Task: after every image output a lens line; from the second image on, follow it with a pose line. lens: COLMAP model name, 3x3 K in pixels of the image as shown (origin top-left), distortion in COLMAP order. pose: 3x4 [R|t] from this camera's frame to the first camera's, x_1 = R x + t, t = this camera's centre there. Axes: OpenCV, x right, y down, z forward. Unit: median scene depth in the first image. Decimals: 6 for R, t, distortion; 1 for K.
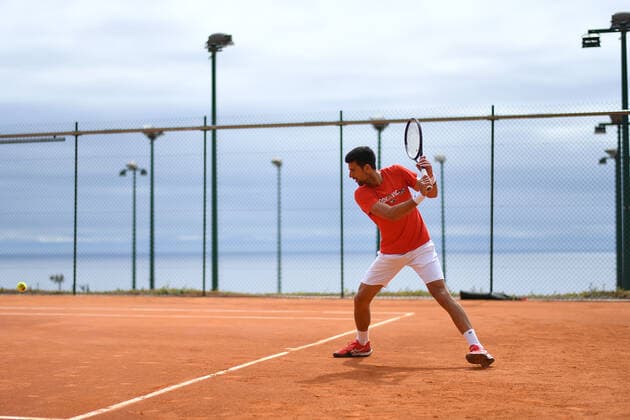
lens RADIAL K [[296.3, 0, 314.5], [0, 296.3, 210.5], [0, 0, 1]] dist [-0.002875, 0.002048]
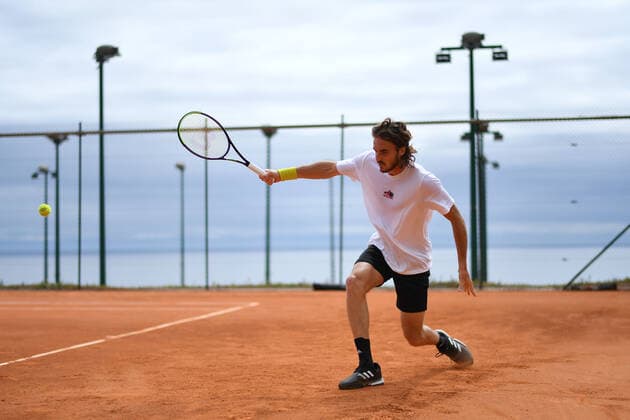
lens RADIAL K [[277.4, 0, 315.4], [0, 277.4, 211.3], [0, 0, 1]] dist [-0.006814, 0.000163]
pose [[0.999425, -0.003542, 0.033721, 0.397896], [0.003248, 0.999956, 0.008774, -0.004064], [-0.033751, -0.008659, 0.999393, -0.027047]]
